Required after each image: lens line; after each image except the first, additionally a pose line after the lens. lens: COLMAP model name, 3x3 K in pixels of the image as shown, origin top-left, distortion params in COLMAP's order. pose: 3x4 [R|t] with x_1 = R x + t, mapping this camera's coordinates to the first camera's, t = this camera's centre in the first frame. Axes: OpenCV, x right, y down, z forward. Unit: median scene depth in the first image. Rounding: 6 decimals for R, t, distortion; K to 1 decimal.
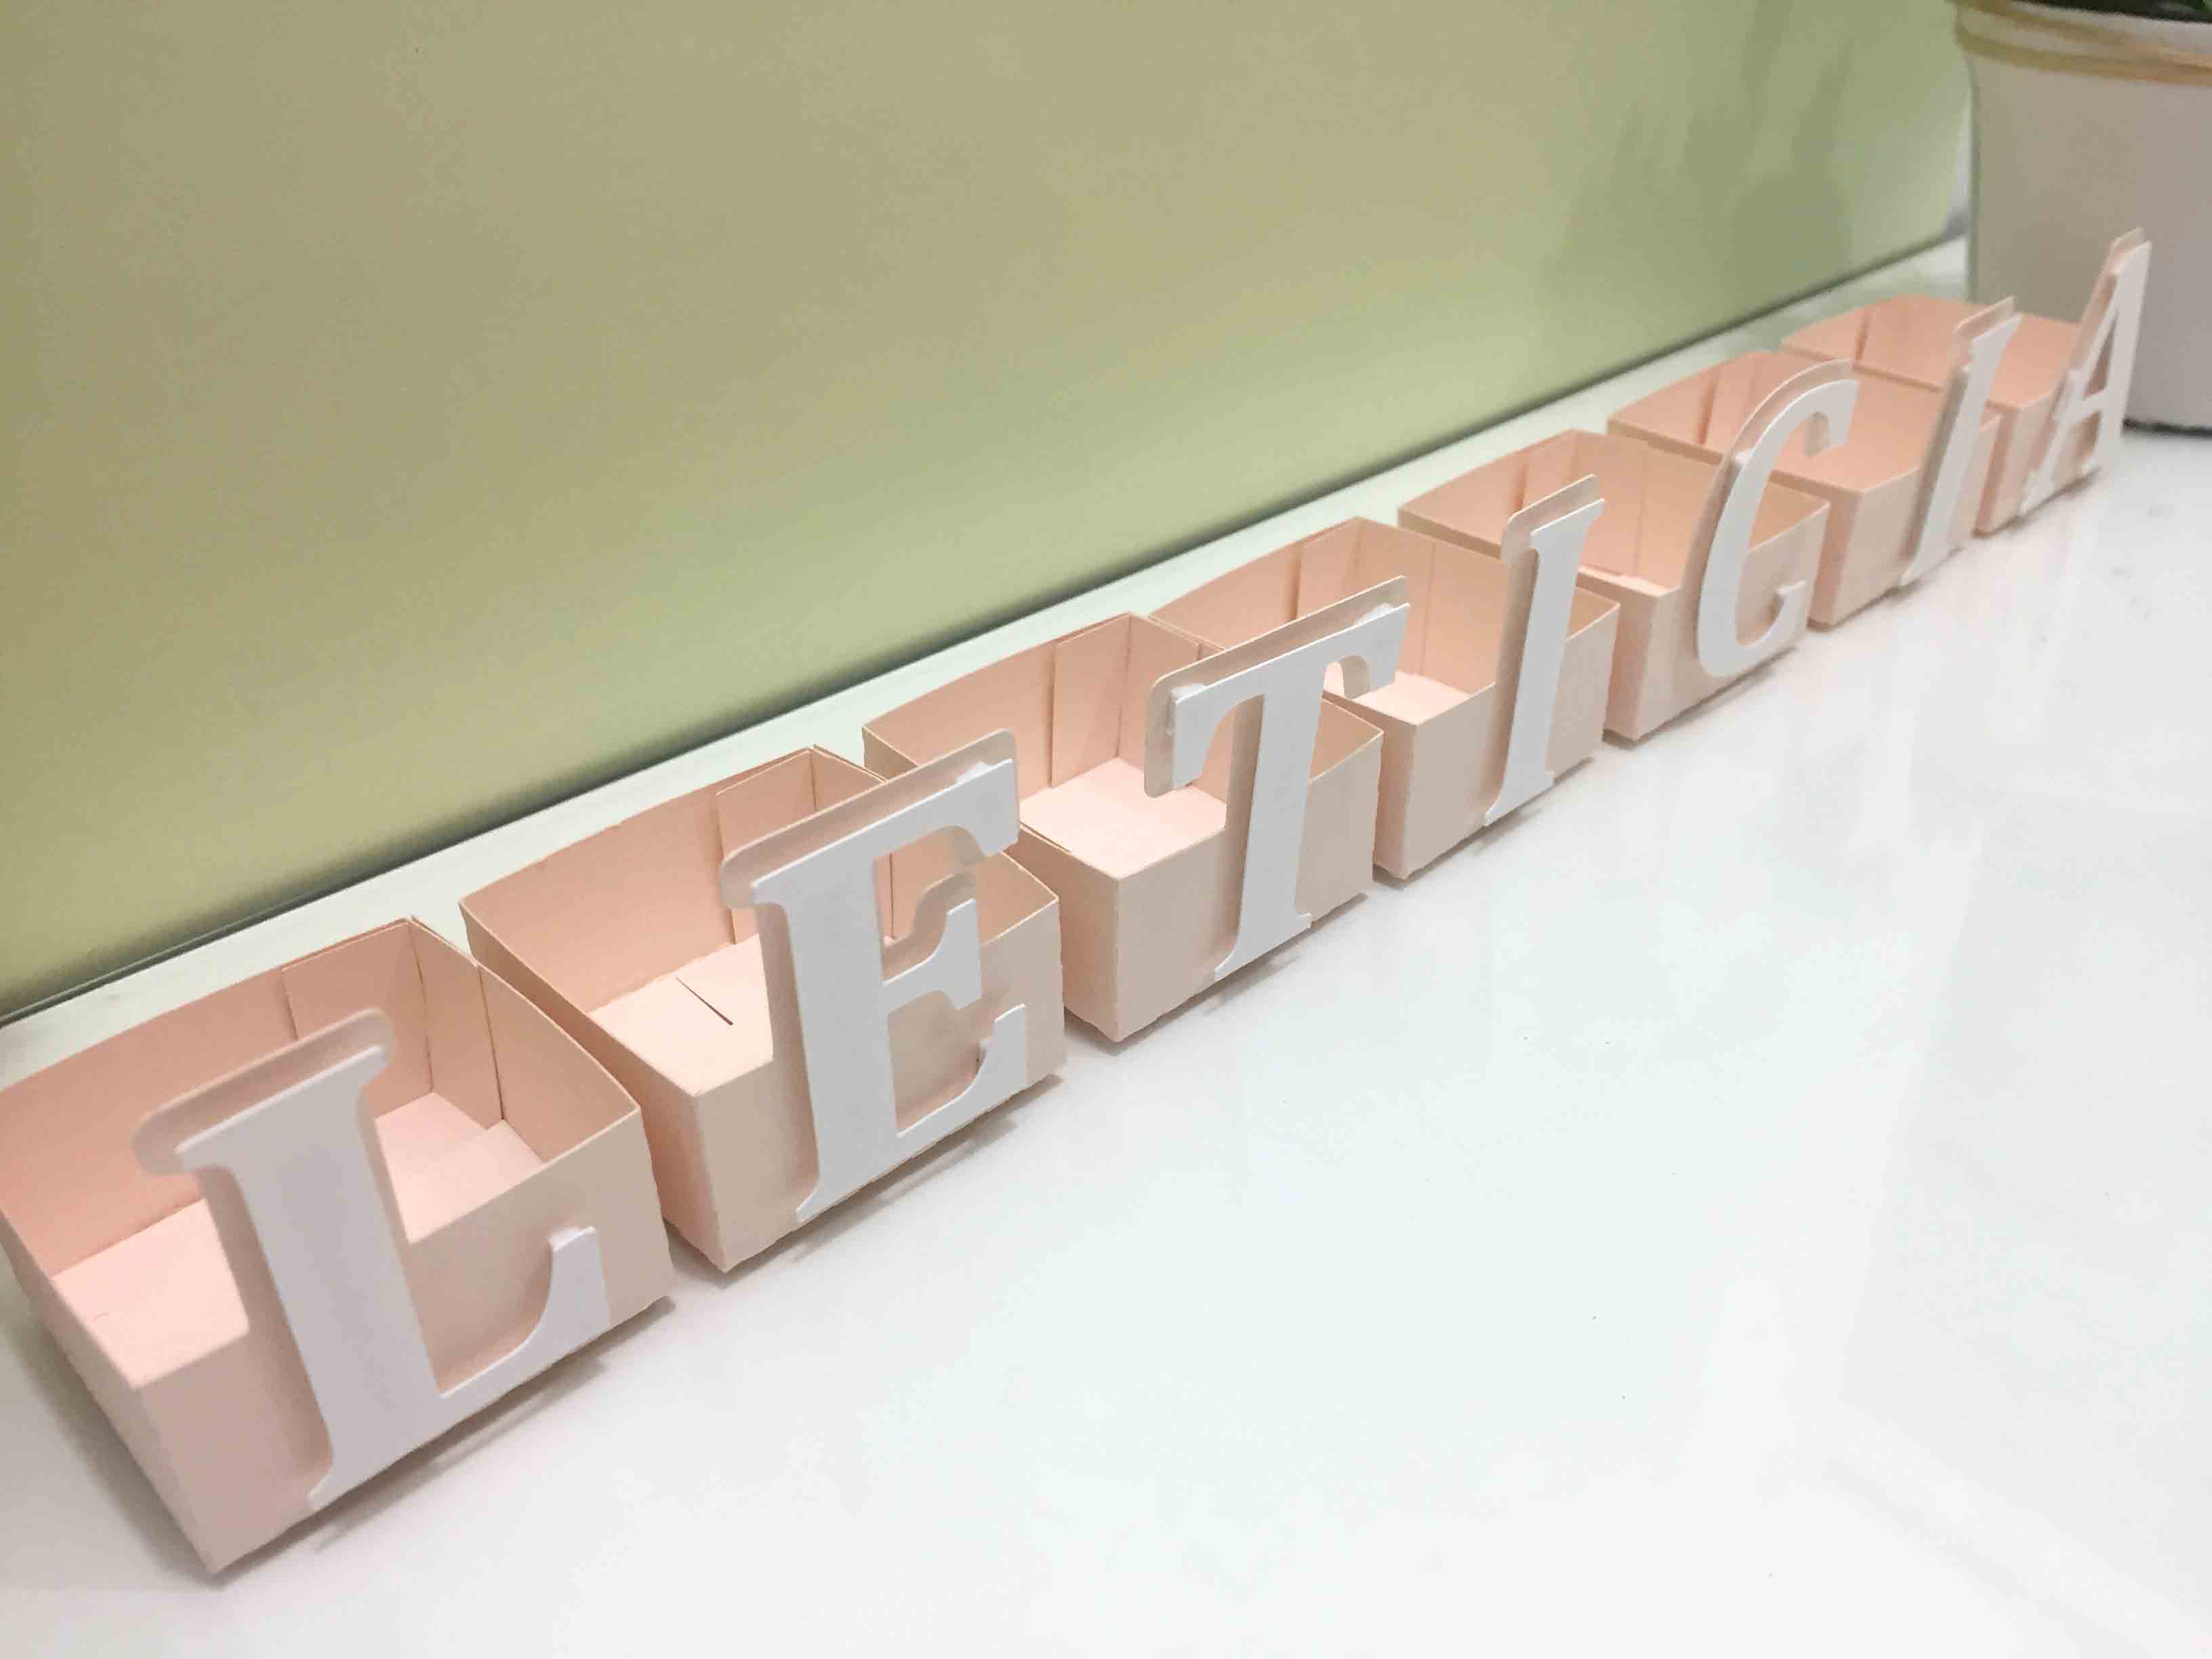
lens RADIAL K [[1853.5, 0, 1106.0], [0, 1853.5, 829.5], [0, 0, 1]] dist [0.003151, -0.014065]
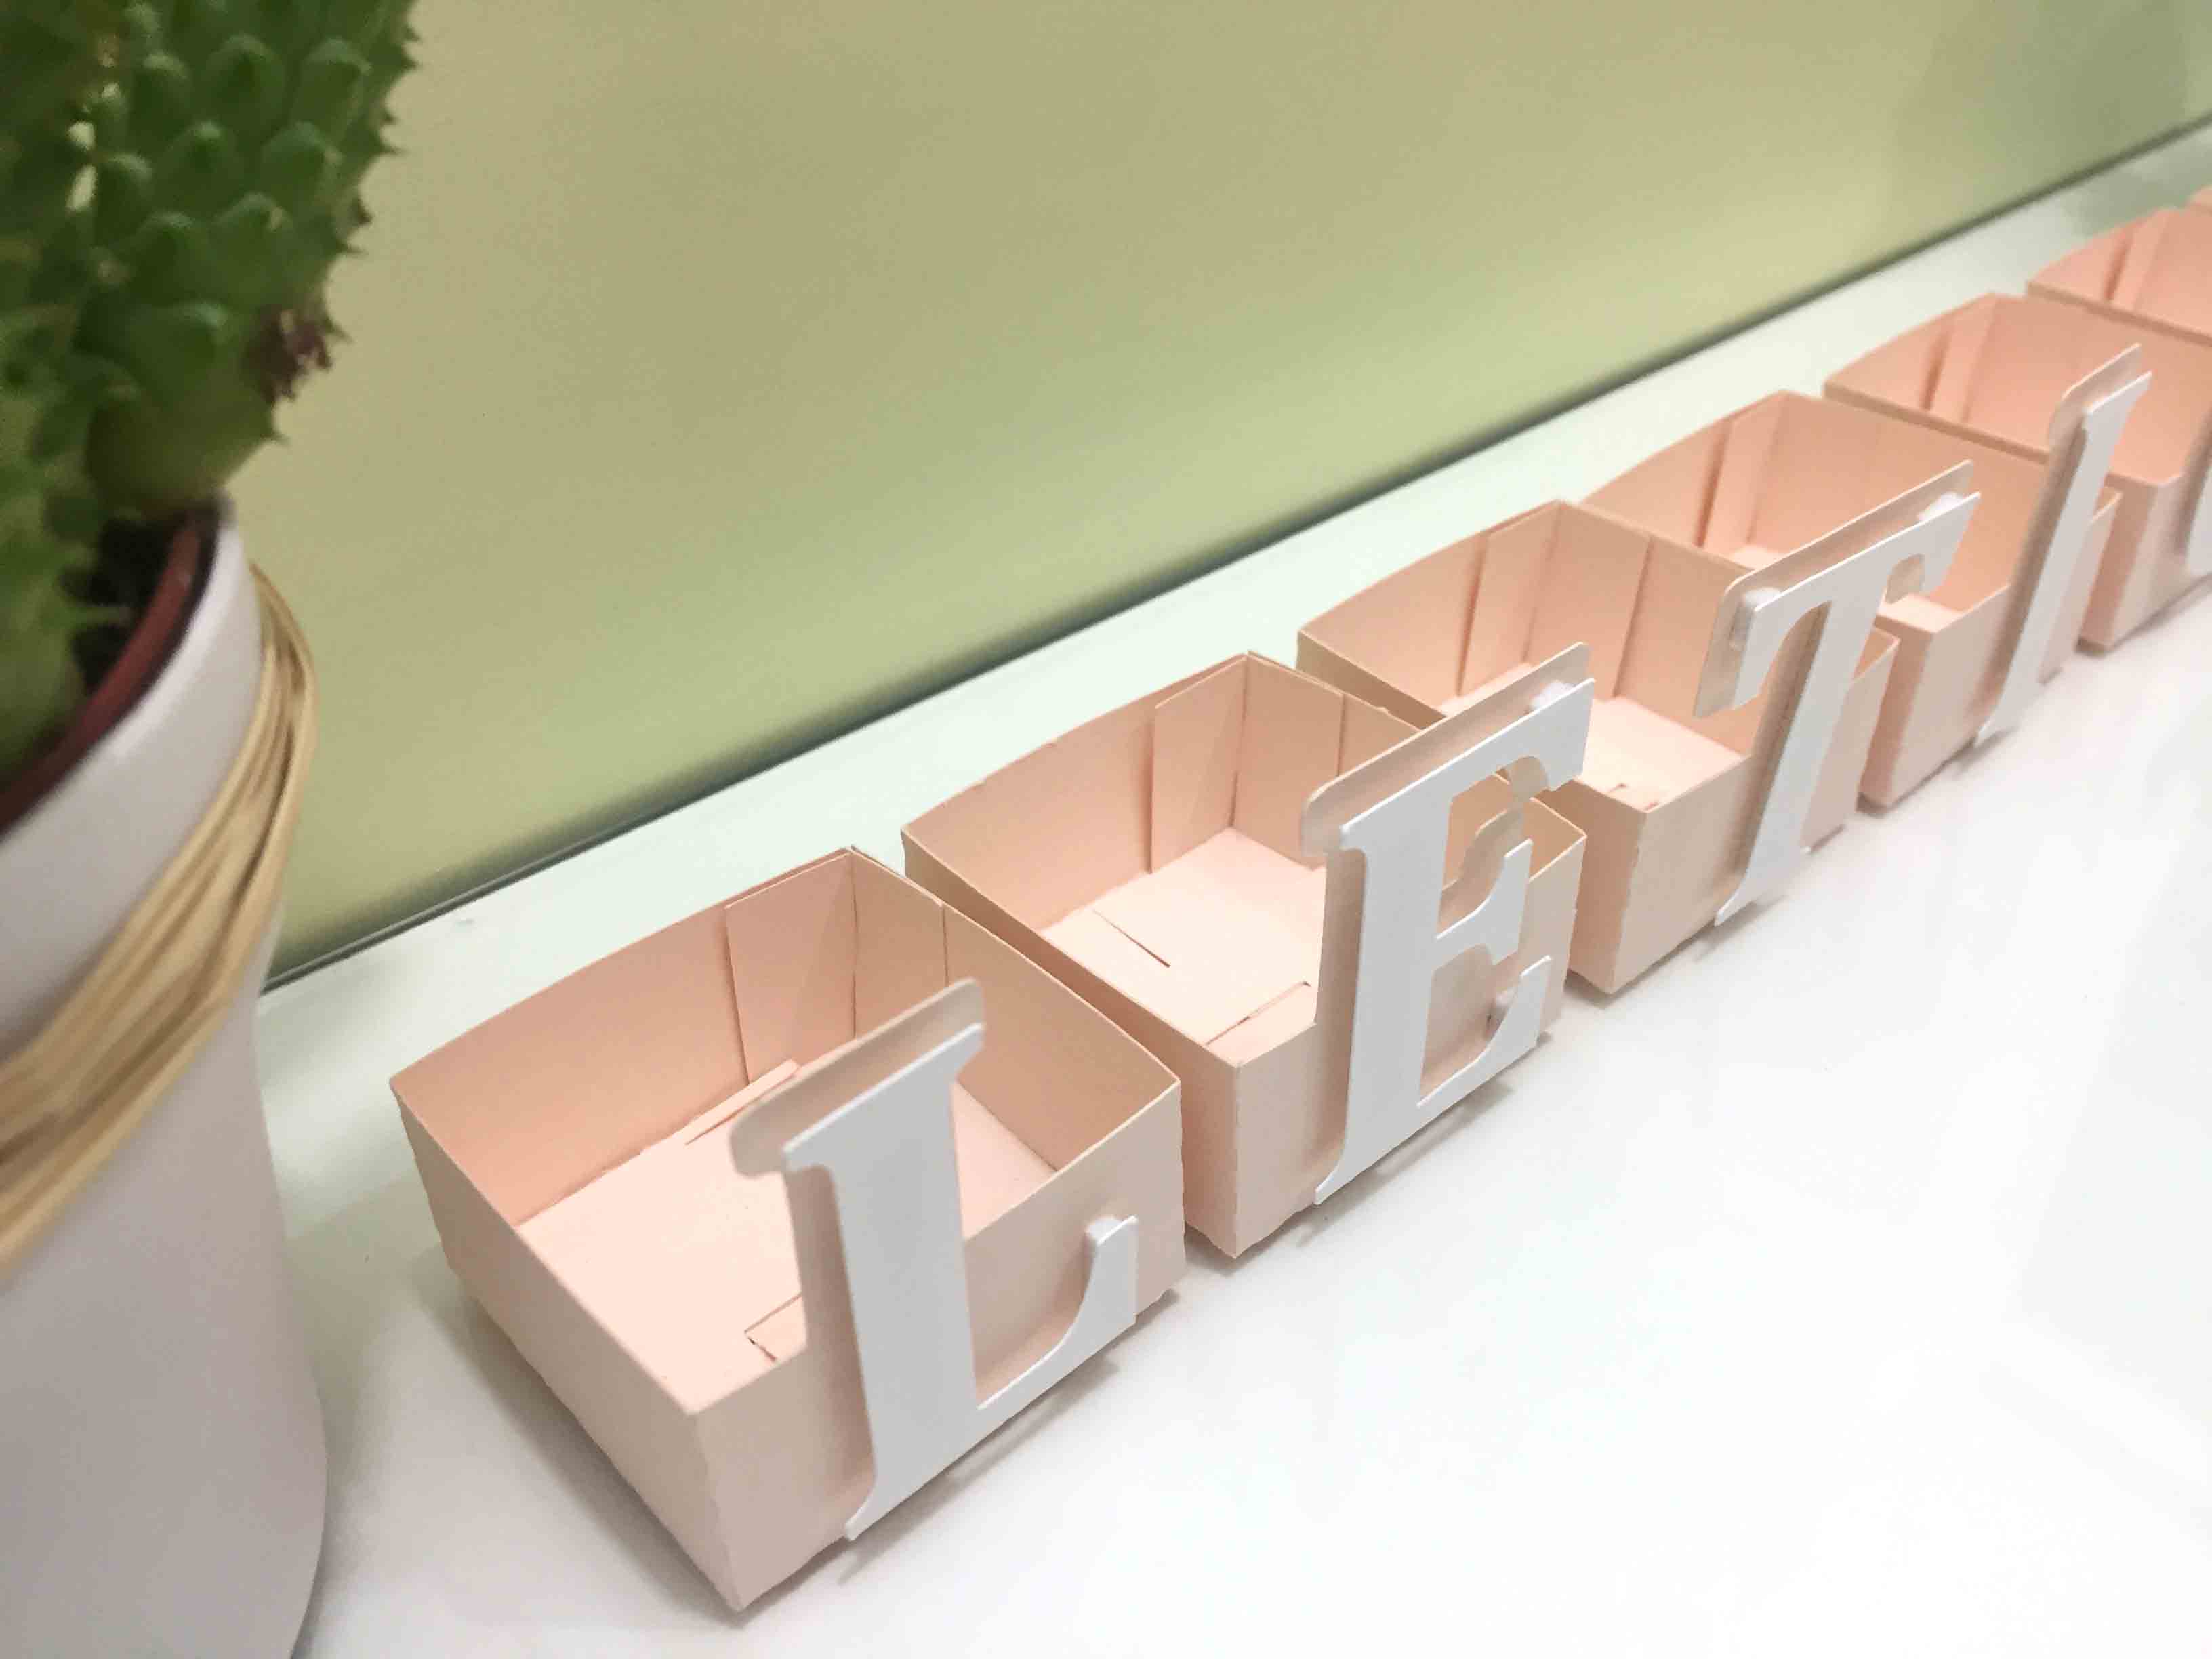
lens RADIAL K [[1870.9, 0, 1106.0], [0, 1870.9, 829.5], [0, 0, 1]] dist [0.004273, -0.020168]
pose [[0.999055, 0.013334, -0.041357, -0.228223], [-0.010761, 0.998029, 0.061822, -0.018282], [0.042099, -0.061319, 0.997230, 0.123000]]
